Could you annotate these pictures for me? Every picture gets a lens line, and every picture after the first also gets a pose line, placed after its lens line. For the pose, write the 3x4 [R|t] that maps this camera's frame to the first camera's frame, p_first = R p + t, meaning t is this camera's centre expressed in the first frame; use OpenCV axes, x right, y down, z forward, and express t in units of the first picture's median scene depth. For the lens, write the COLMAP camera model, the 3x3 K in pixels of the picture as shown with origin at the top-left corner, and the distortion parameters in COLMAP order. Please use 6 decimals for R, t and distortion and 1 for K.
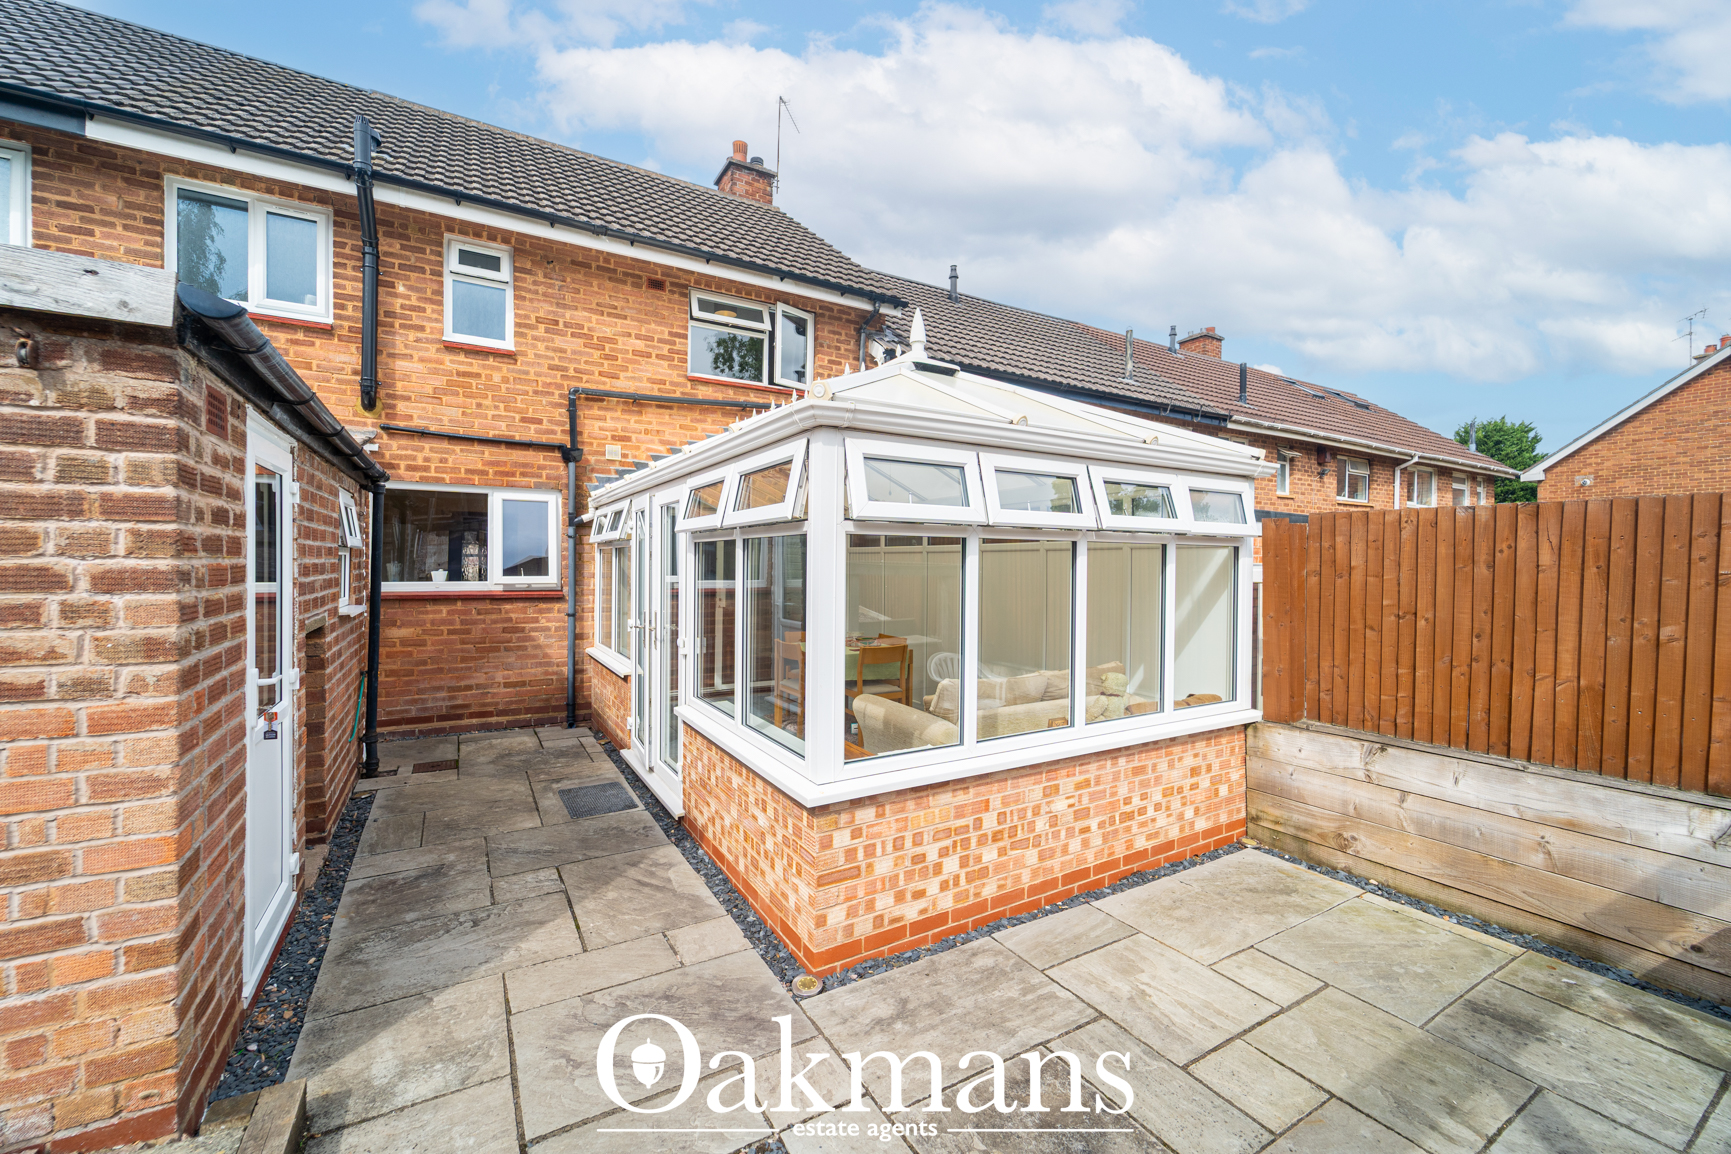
lens RADIAL K [[696.7, 0, 864.1], [0, 696.7, 568.8], [0, 0, 1]] dist [-0.001736, 0.000237]
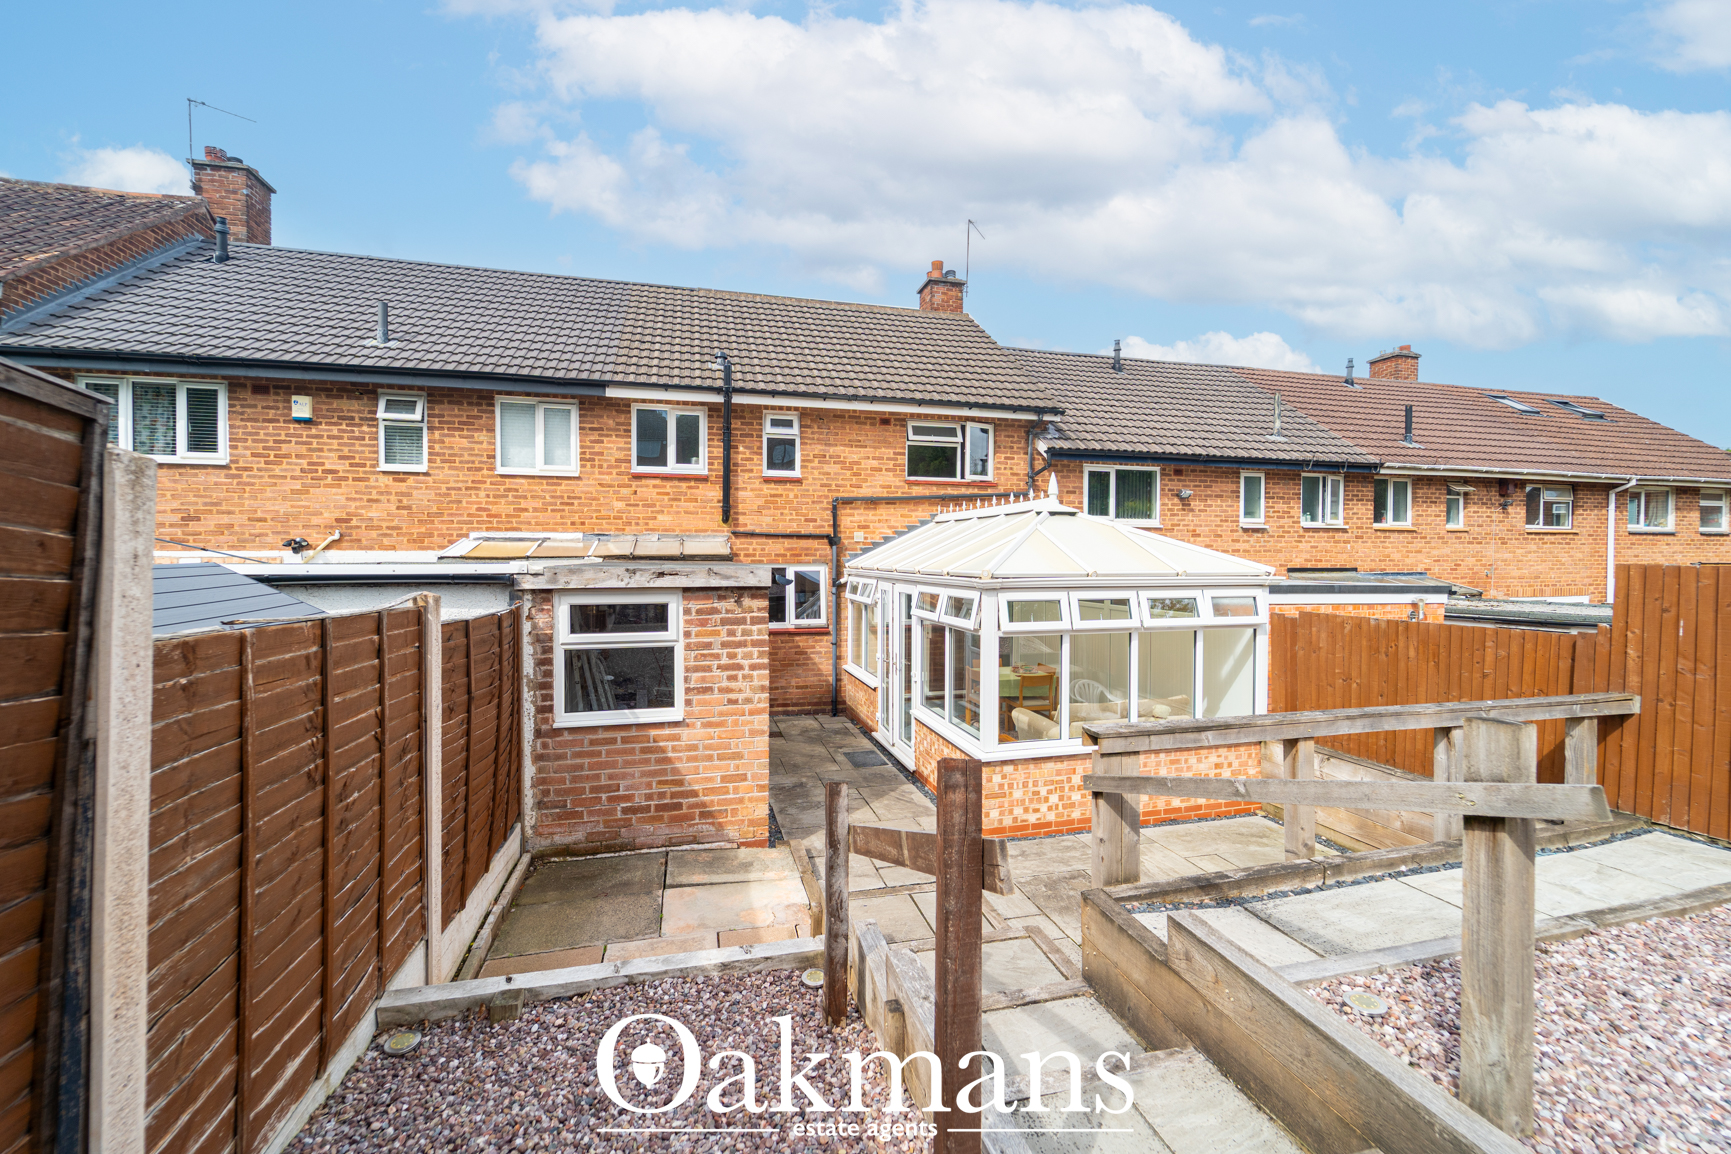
lens RADIAL K [[696.7, 0, 864.1], [0, 696.7, 568.8], [0, 0, 1]] dist [-0.001736, 0.000237]
pose [[0.963140, -0.000953, -0.269000, 0.070331], [0.003321, 0.999960, 0.008350, -0.129171], [0.268981, -0.008935, 0.963104, -0.543176]]
